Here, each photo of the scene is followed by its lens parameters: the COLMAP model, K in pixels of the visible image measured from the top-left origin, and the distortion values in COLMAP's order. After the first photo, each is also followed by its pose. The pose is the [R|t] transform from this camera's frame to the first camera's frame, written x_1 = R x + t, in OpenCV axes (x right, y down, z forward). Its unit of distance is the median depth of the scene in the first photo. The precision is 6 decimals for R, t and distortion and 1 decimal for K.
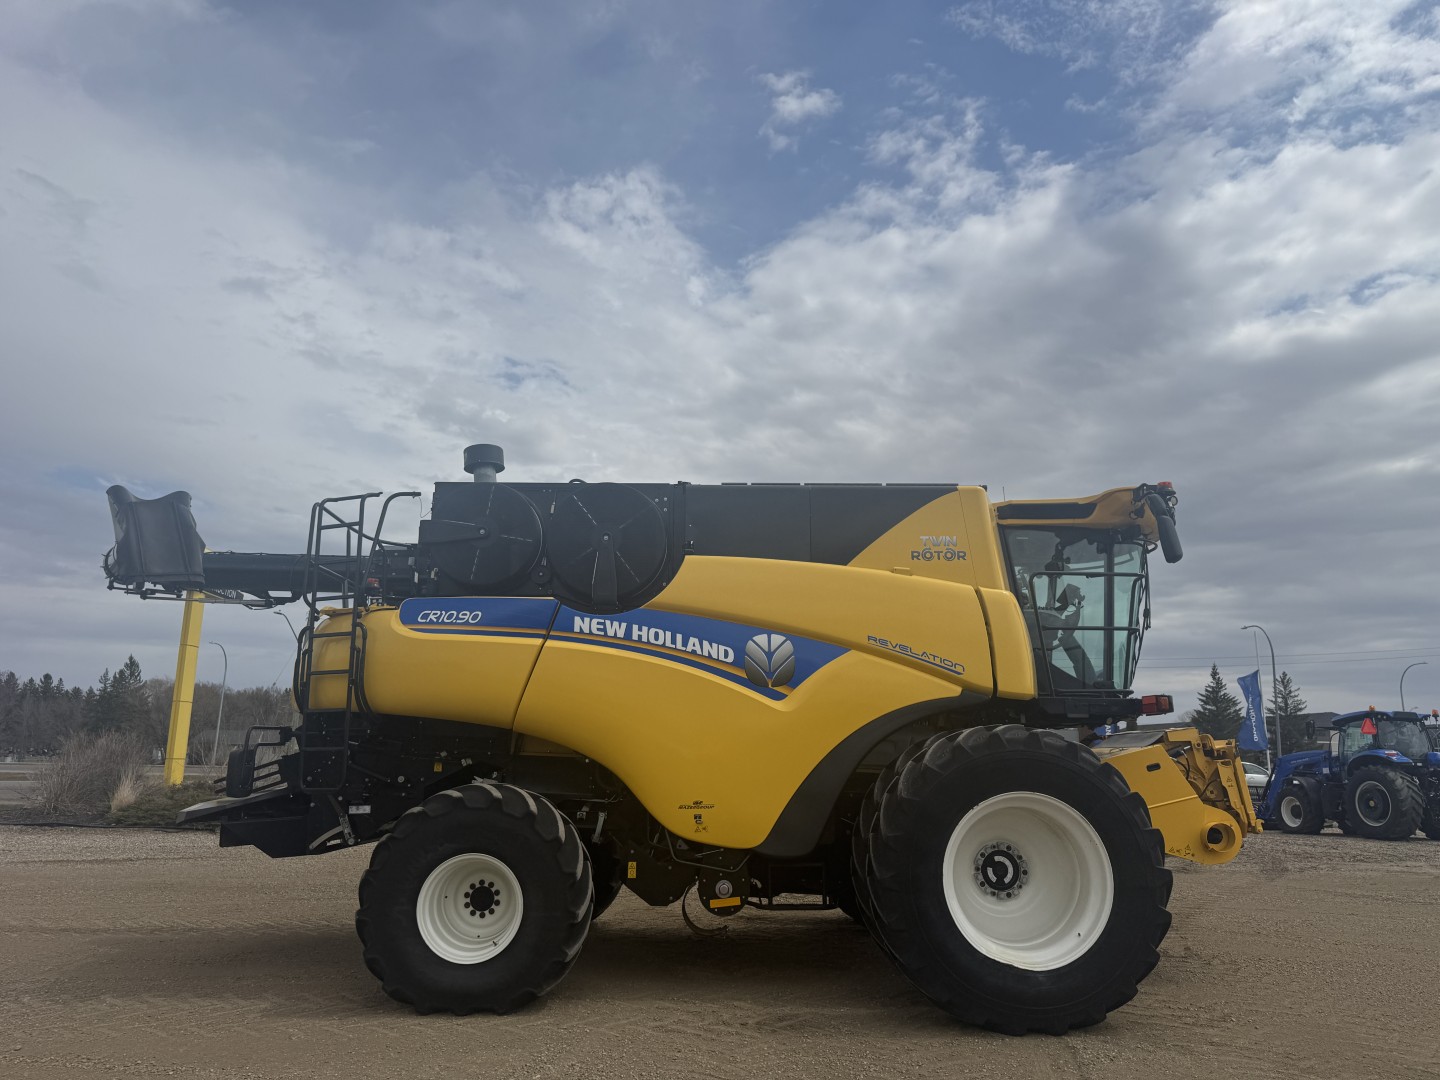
lens RADIAL K [[984.9, 0, 736.2], [0, 984.9, 538.2], [0, 0, 1]] dist [-0.001065, -0.031439]
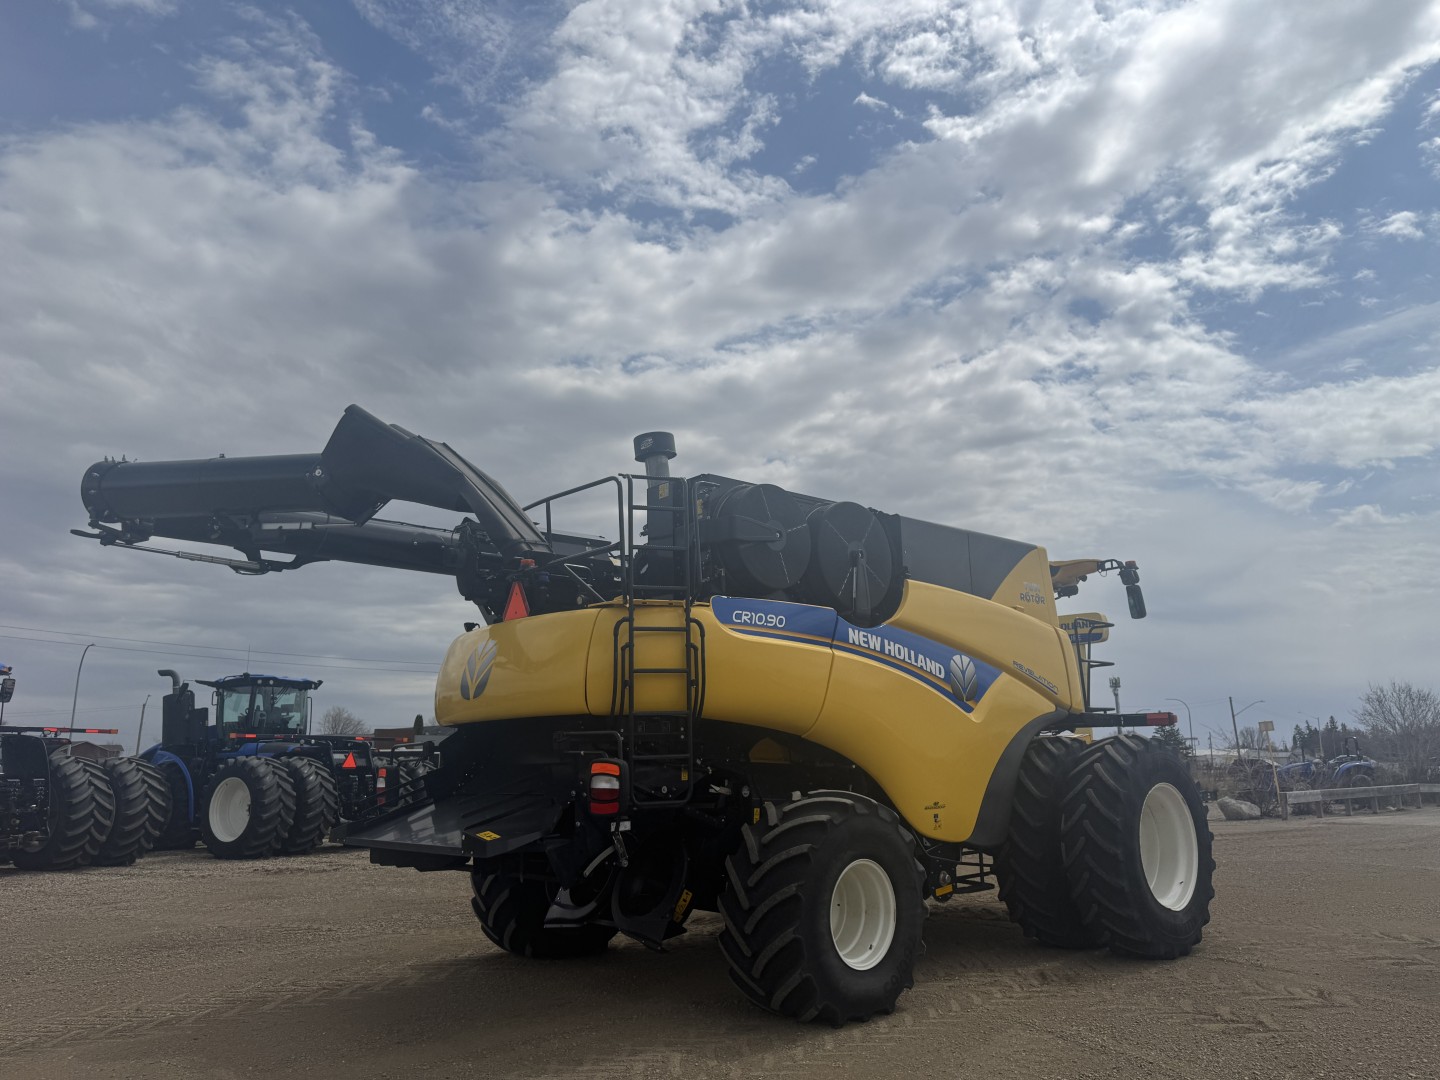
lens RADIAL K [[984.9, 0, 736.2], [0, 984.9, 538.2], [0, 0, 1]] dist [-0.001065, -0.031439]
pose [[0.750991, 0.129770, 0.647435, -0.916087], [-0.127807, 0.990523, -0.050288, 0.052798], [-0.647825, -0.044981, 0.760460, 0.294680]]
